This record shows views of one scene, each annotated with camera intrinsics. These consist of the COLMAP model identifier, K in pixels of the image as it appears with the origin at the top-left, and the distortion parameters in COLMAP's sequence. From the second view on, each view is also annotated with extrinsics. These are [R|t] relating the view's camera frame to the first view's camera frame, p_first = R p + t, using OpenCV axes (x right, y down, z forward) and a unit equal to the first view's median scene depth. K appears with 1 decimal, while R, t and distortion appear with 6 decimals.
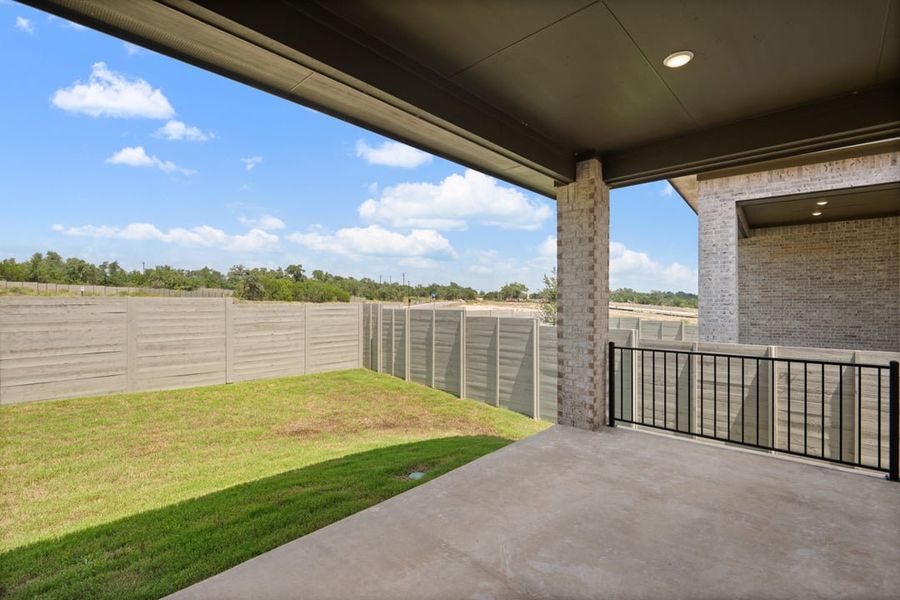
lens RADIAL K [[412.8, 0, 448.5], [0, 412.8, 302.2], [0, 0, 1]] dist [-0.001597, -0.000101]
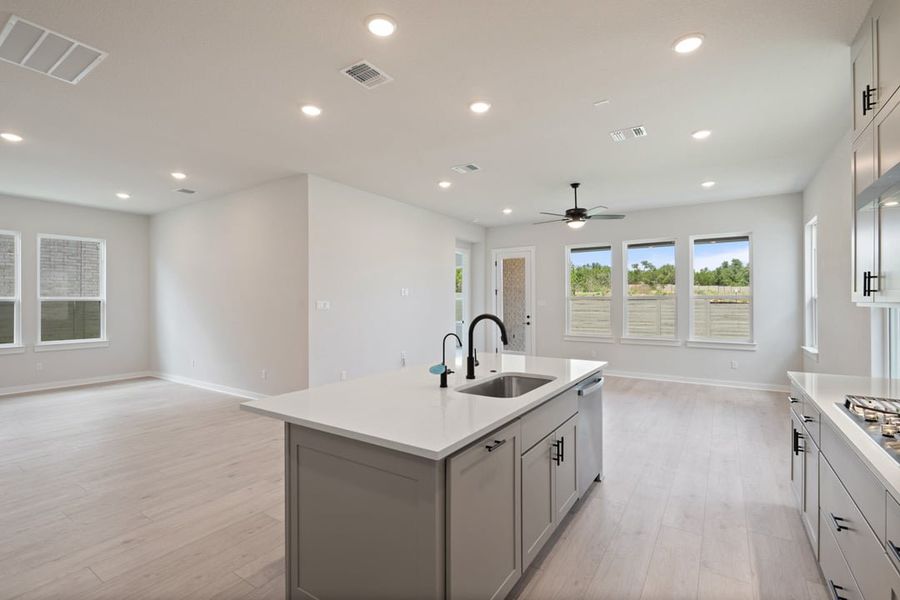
lens RADIAL K [[412.8, 0, 448.5], [0, 412.8, 302.2], [0, 0, 1]] dist [-0.001597, -0.000101]
pose [[0.171256, -0.000320, -0.985226, 0.118822], [0.004266, 0.999991, 0.000416, -0.000809], [0.985217, -0.004274, 0.171256, -0.045455]]
